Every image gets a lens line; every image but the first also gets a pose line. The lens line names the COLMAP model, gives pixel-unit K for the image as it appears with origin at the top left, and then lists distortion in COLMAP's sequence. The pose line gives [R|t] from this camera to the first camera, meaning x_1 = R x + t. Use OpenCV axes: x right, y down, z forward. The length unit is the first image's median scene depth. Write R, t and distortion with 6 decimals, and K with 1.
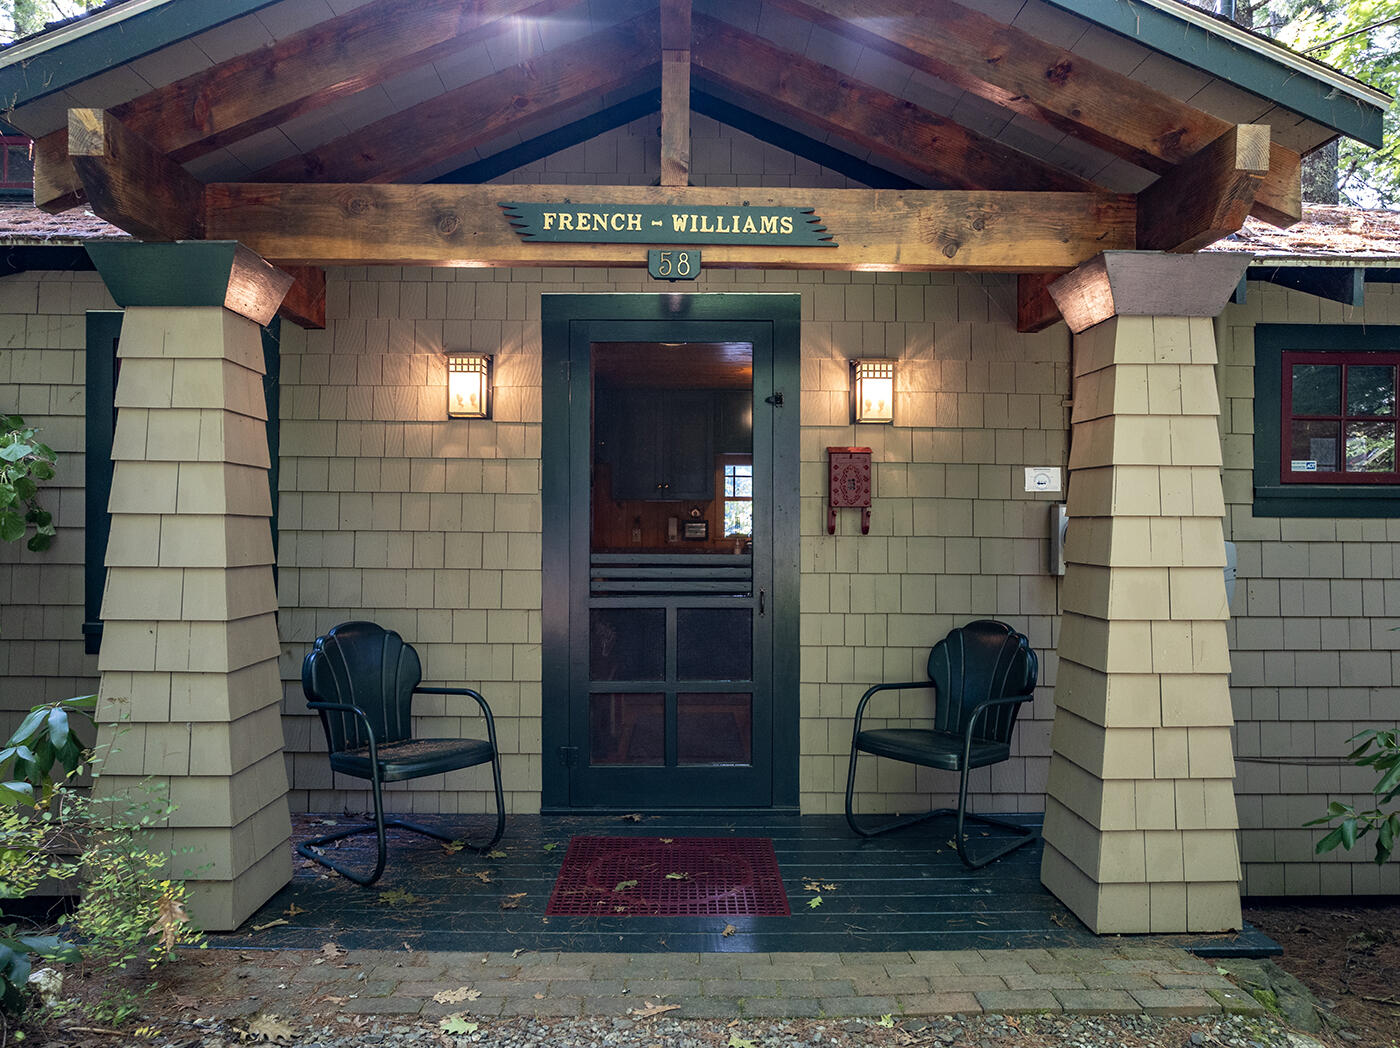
lens RADIAL K [[1082.4, 0, 700.0], [0, 1082.4, 524.0], [0, 0, 1]] dist [-0.061498, 0.032155]
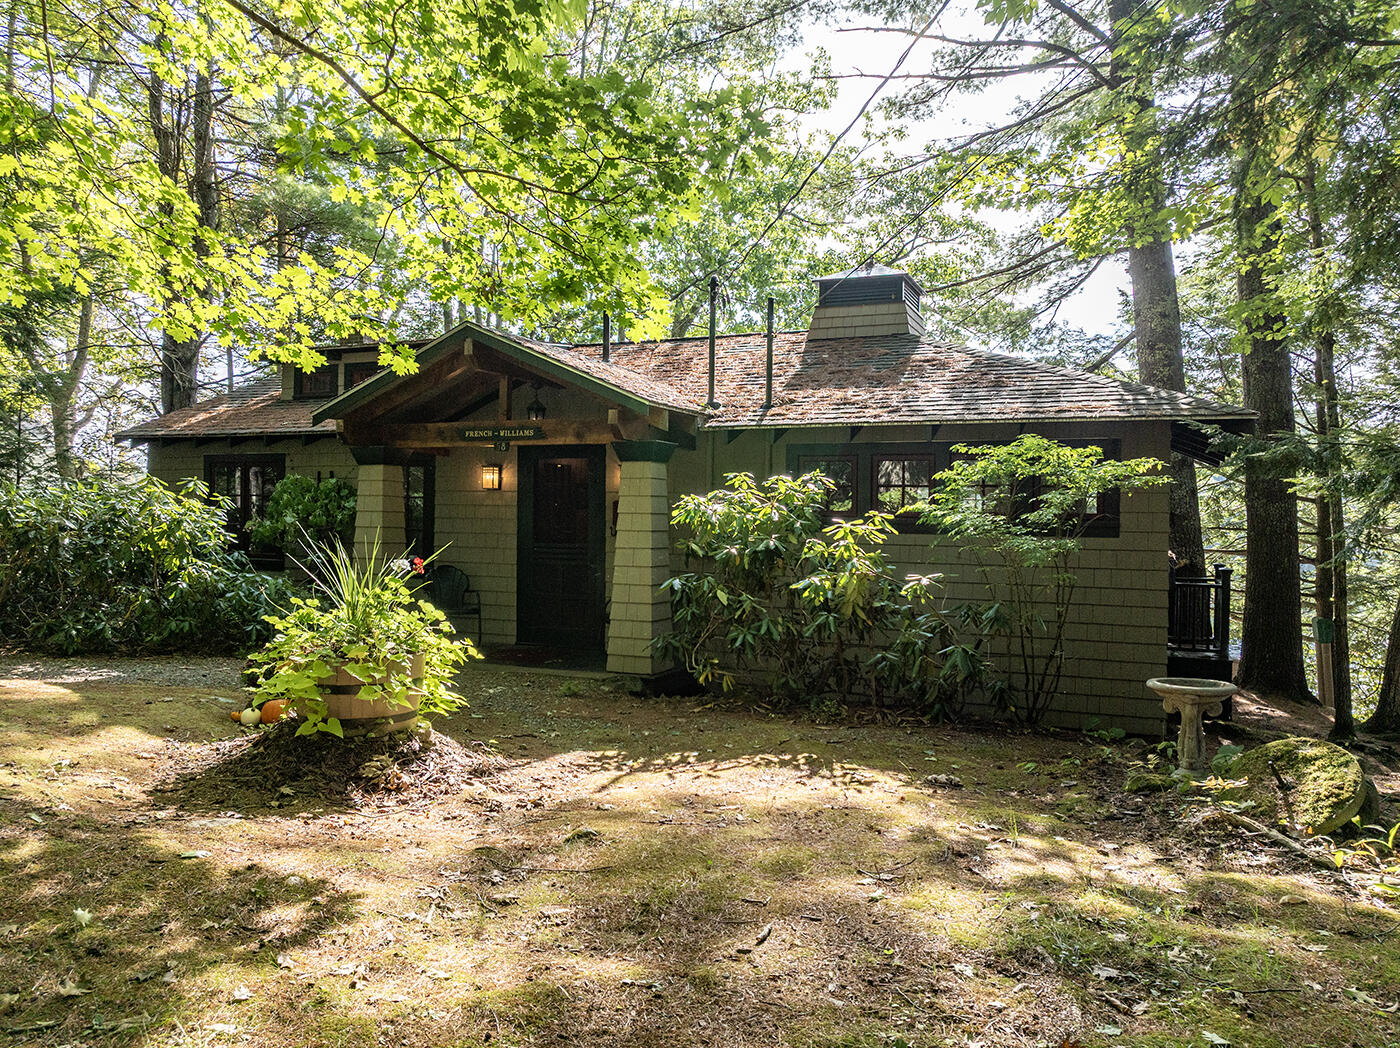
lens RADIAL K [[1082.4, 0, 700.0], [0, 1082.4, 524.0], [0, 0, 1]] dist [-0.061498, 0.032155]
pose [[0.900309, 0.006906, -0.435196, 1.807221], [-0.004915, 0.999972, 0.005702, -0.041320], [0.435223, -0.002994, 0.900318, -1.504060]]
